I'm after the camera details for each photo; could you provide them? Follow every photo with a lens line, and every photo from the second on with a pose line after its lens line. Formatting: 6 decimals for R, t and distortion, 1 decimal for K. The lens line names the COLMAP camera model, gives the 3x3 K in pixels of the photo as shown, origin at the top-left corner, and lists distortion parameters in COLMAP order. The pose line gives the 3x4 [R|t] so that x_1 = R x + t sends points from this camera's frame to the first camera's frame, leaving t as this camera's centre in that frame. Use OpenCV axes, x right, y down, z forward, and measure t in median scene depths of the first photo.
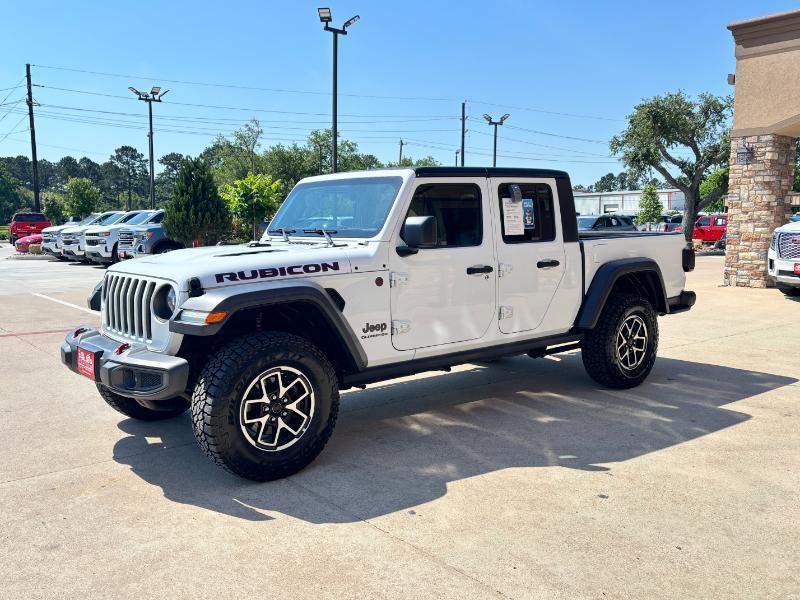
lens RADIAL K [[718.7, 0, 400.7], [0, 718.7, 300.2], [0, 0, 1]] dist [0.046797, -0.010187]
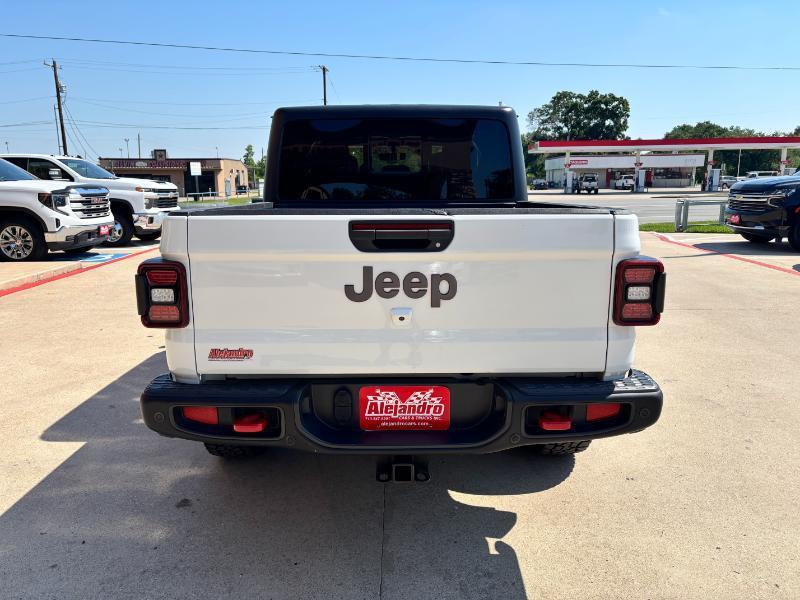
lens RADIAL K [[604.4, 0, 393.9], [0, 604.4, 297.6], [0, 0, 1]] dist [0.047890, -0.034487]
pose [[-0.635392, 0.154365, -0.756603, 0.680673], [-0.076658, 0.962366, 0.260722, -0.171557], [0.768375, 0.223661, -0.599646, 1.571104]]
